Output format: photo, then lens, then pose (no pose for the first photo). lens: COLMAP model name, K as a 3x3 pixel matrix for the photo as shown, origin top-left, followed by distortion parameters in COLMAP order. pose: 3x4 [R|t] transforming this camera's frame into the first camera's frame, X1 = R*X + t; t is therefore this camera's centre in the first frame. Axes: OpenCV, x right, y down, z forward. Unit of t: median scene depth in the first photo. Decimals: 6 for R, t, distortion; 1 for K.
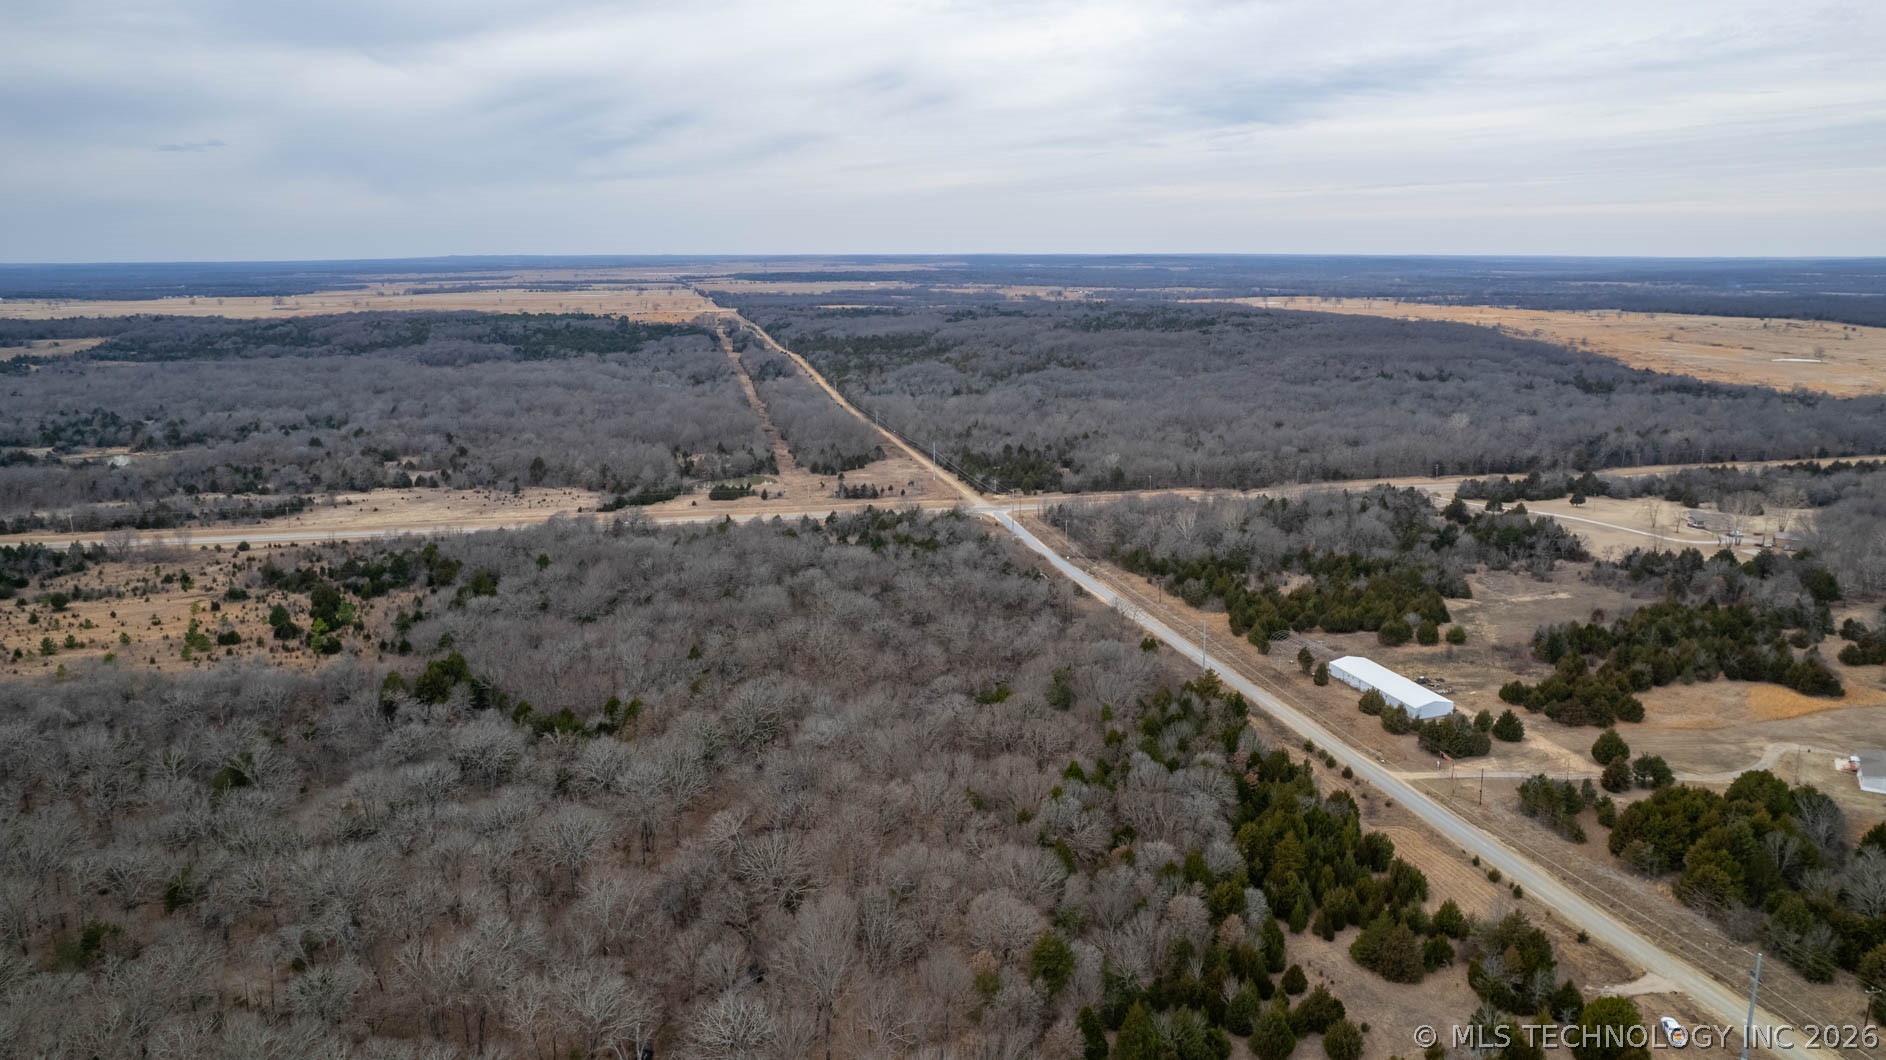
lens RADIAL K [[1216.2, 0, 943.4], [0, 1216.2, 487.0], [0, 0, 1]] dist [-0.074147, 0.063747]
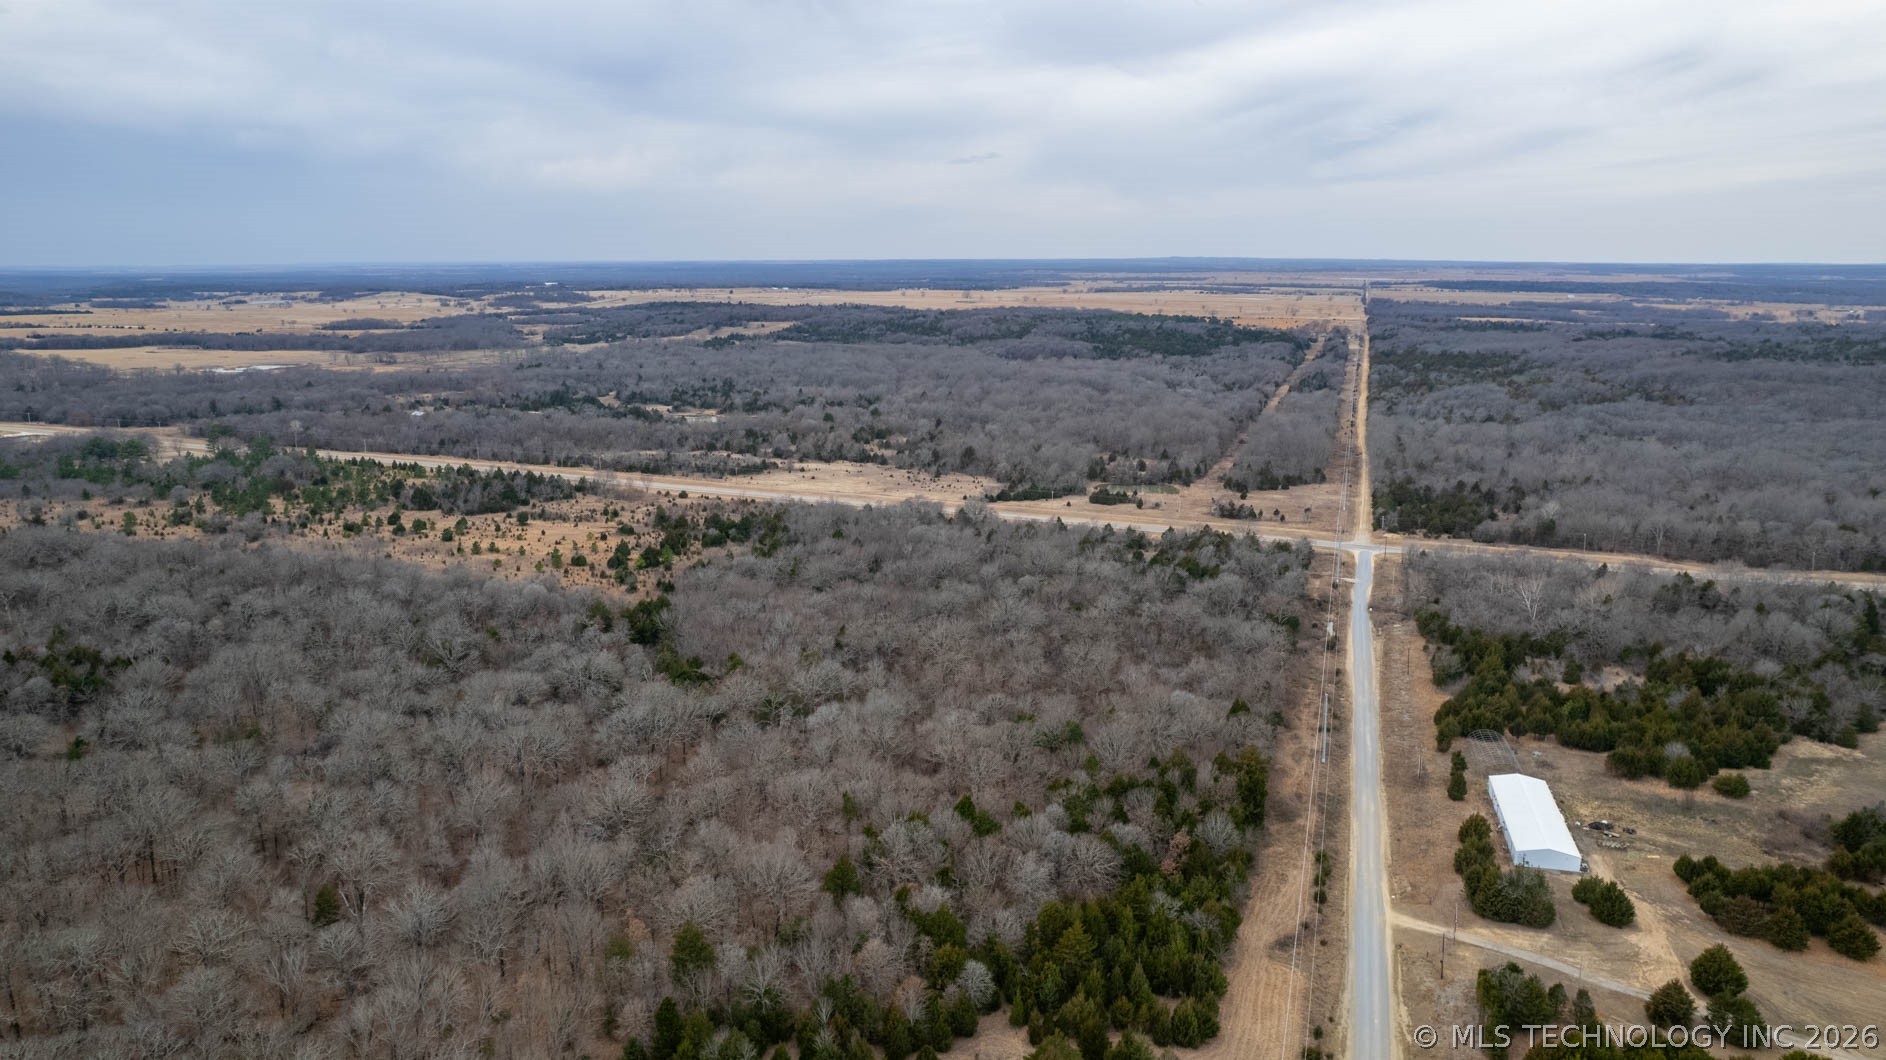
lens RADIAL K [[1214.0, 0, 942.5], [0, 1214.0, 502.1], [0, 0, 1]] dist [-0.072163, 0.058942]
pose [[0.839727, 0.112145, -0.531302, 0.243992], [-0.106880, 0.993436, 0.040764, -0.017887], [0.532386, 0.022555, 0.846201, 0.071262]]
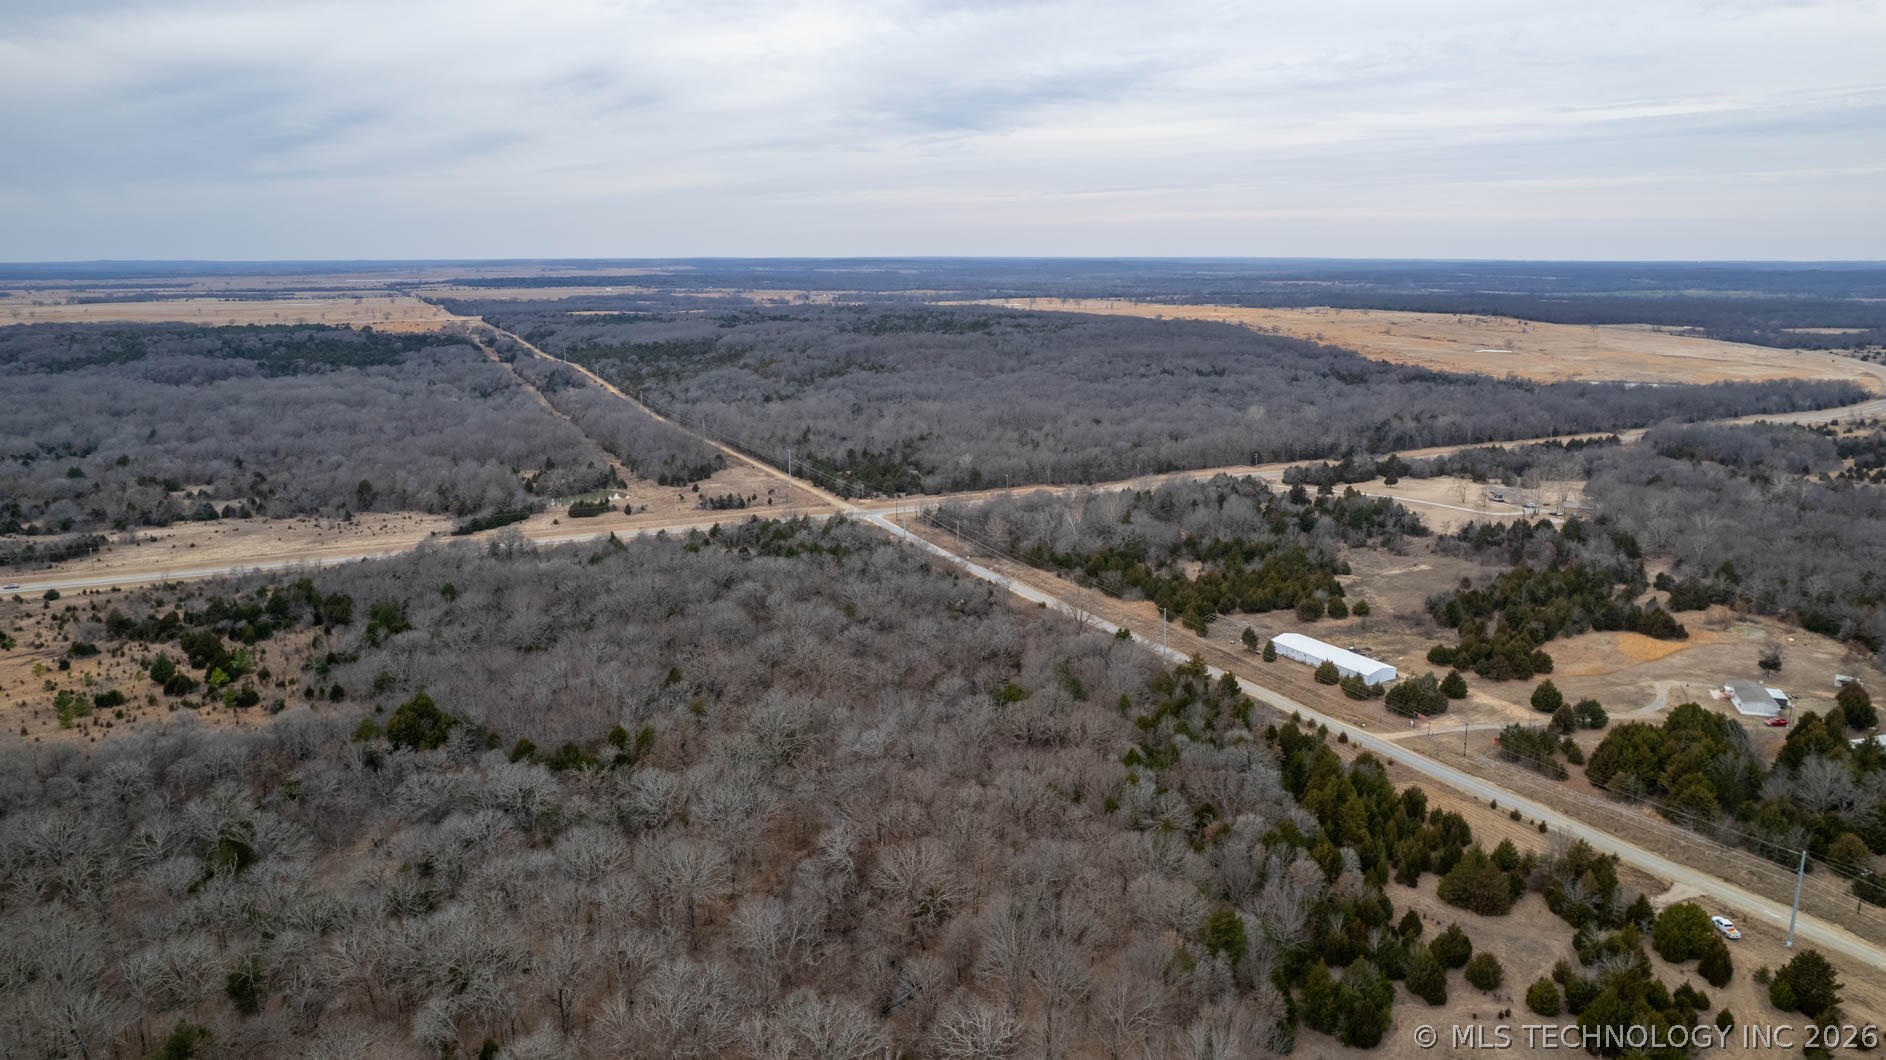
lens RADIAL K [[1216.2, 0, 943.4], [0, 1216.2, 487.0], [0, 0, 1]] dist [-0.074147, 0.063747]
pose [[0.974387, -0.040931, 0.221120, -0.115034], [0.041516, 0.999136, 0.002007, -0.003015], [-0.221011, 0.007225, 0.975244, 0.007653]]
